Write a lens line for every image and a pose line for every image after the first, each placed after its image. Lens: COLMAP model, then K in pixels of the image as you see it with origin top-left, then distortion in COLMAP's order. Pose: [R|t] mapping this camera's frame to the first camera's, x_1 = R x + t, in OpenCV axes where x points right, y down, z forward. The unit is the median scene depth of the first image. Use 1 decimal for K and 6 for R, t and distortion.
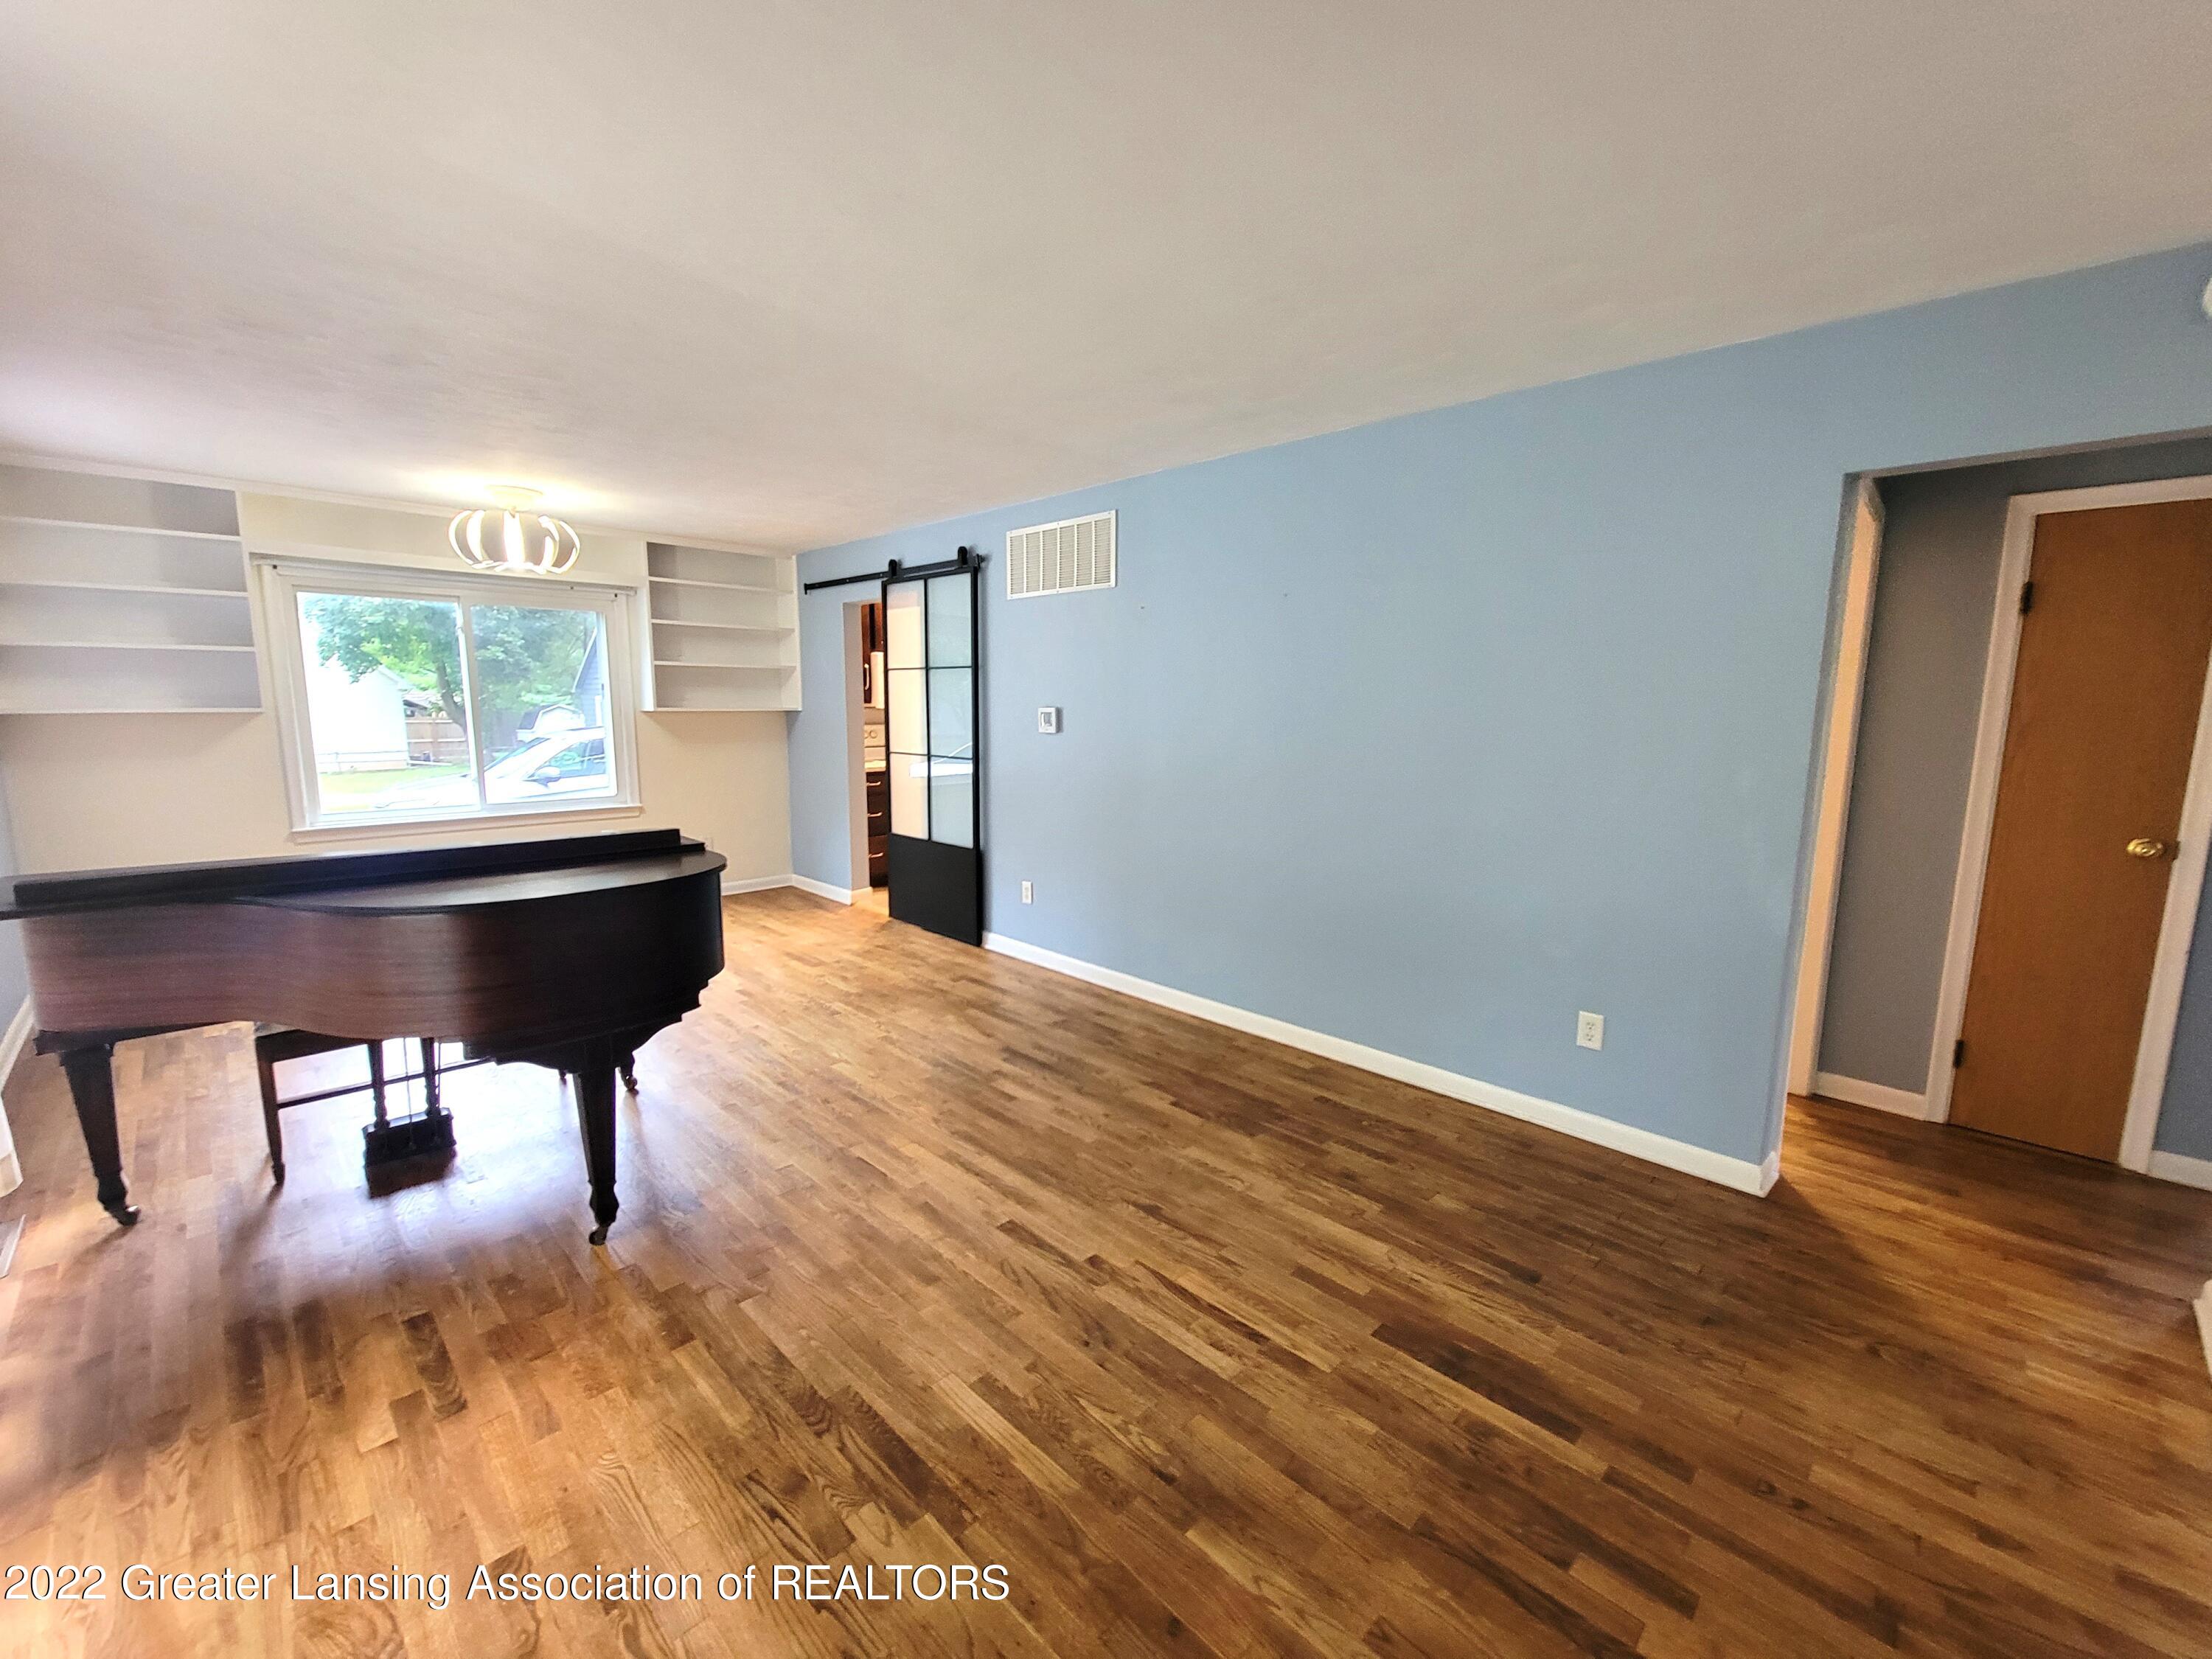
lens RADIAL K [[909.1, 0, 1105.9], [0, 909.1, 830.7], [0, 0, 1]] dist [-0.005377, -0.000151]
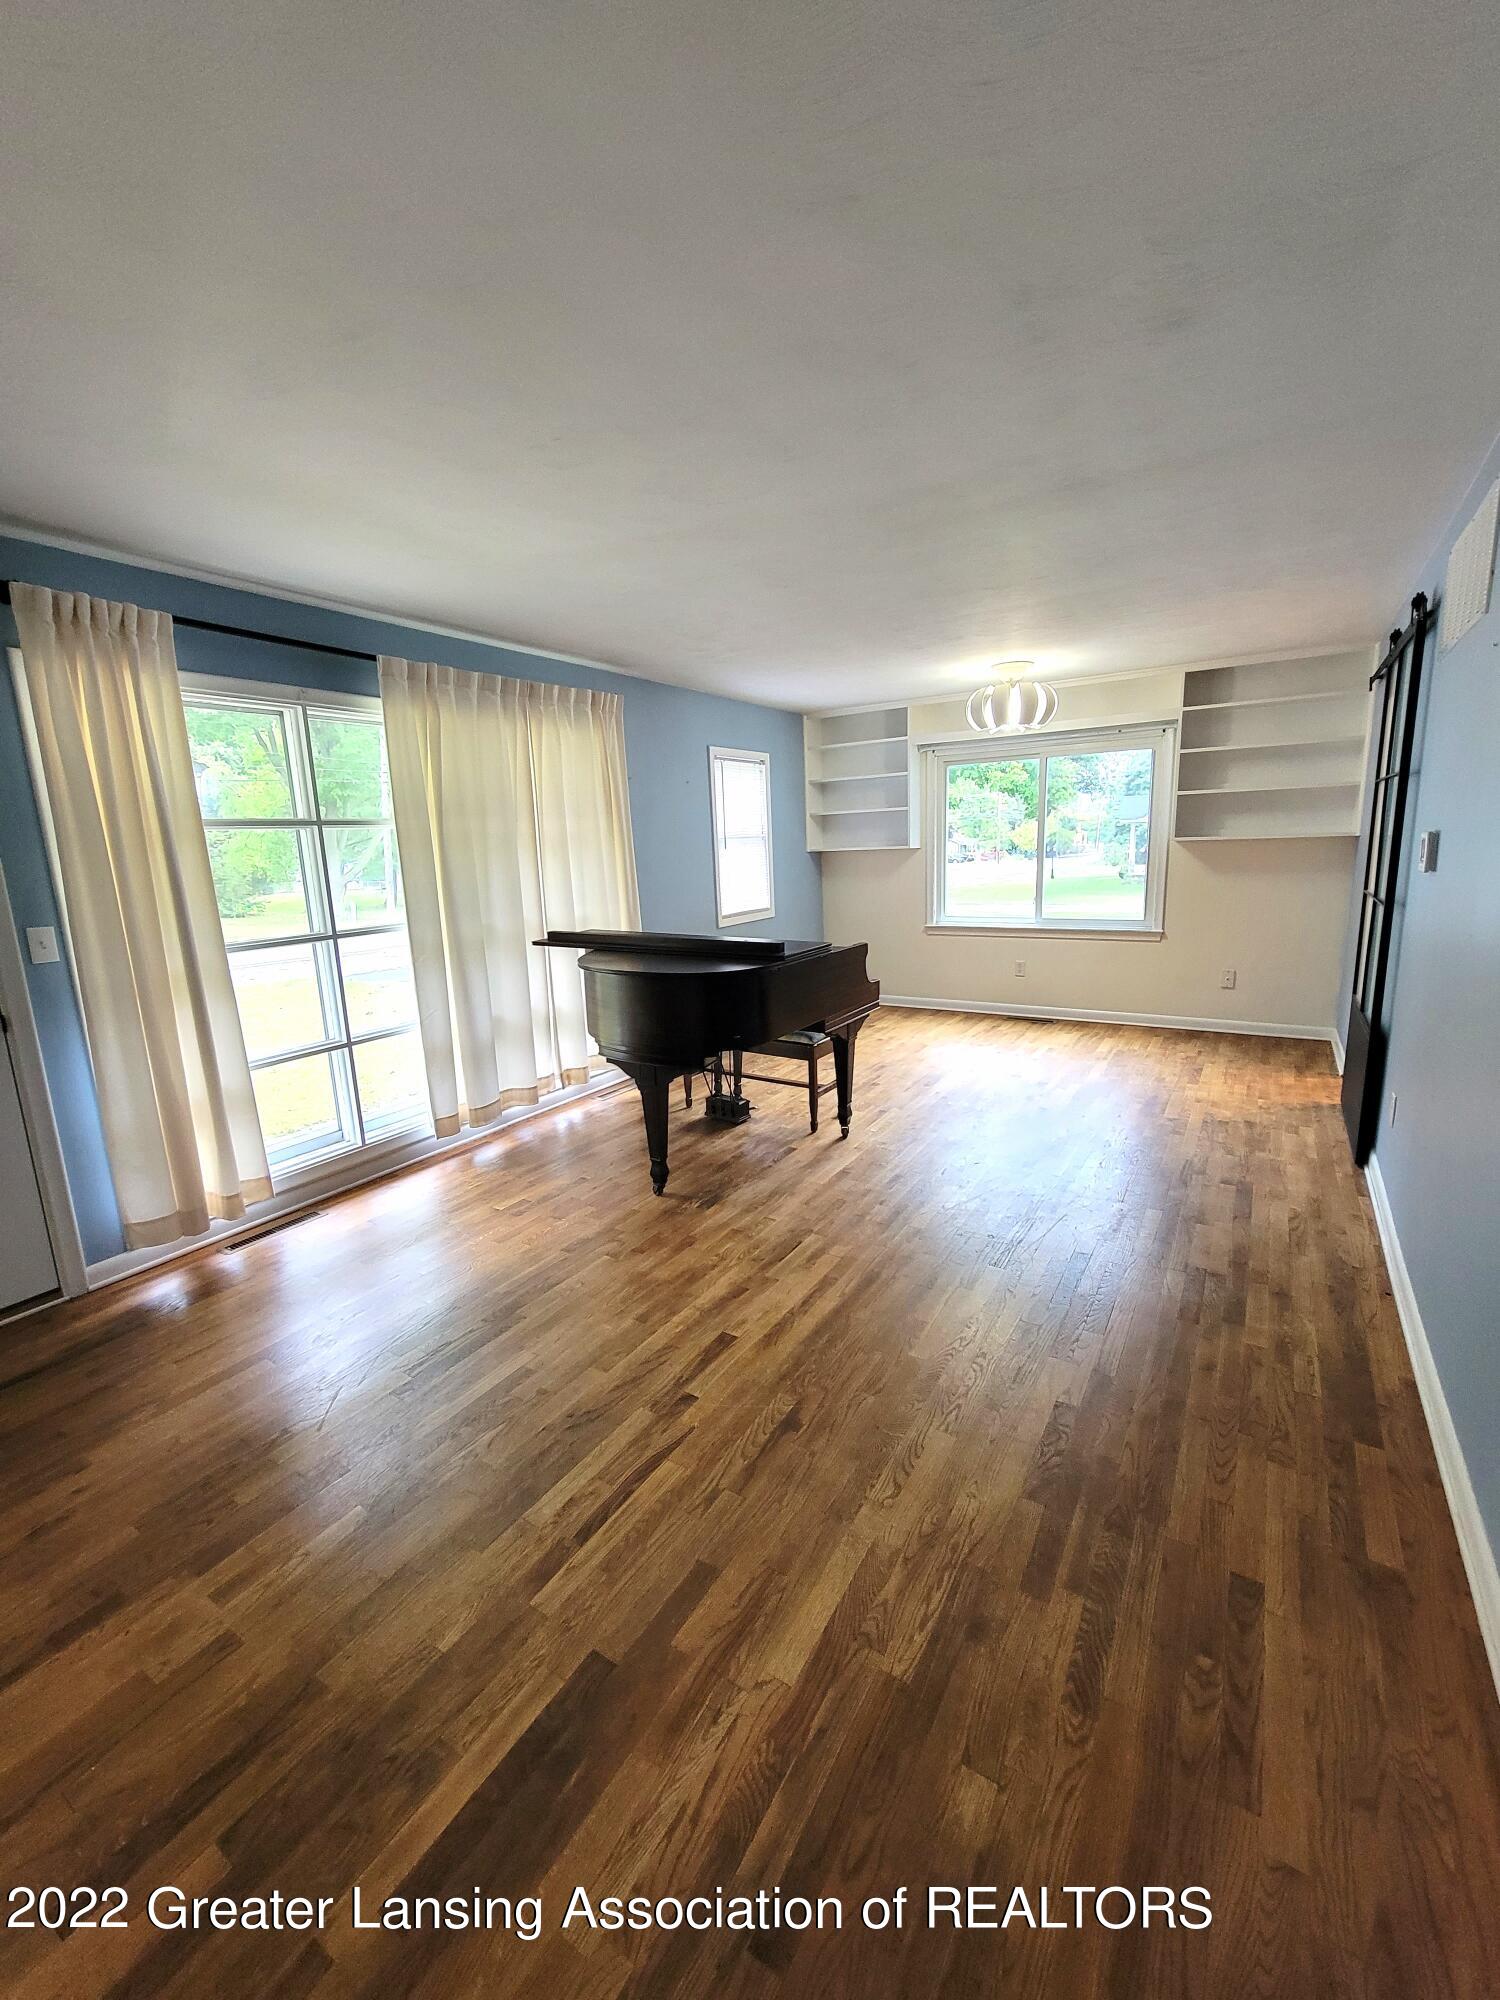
lens RADIAL K [[822.0, 0, 747.5], [0, 822.0, 999.9], [0, 0, 1]] dist [-0.005377, -0.000151]
pose [[0.205936, 0.170803, -0.963544, 0.741035], [-0.102735, 0.982982, 0.152291, -0.105335], [0.973158, 0.067627, 0.219979, 0.755881]]
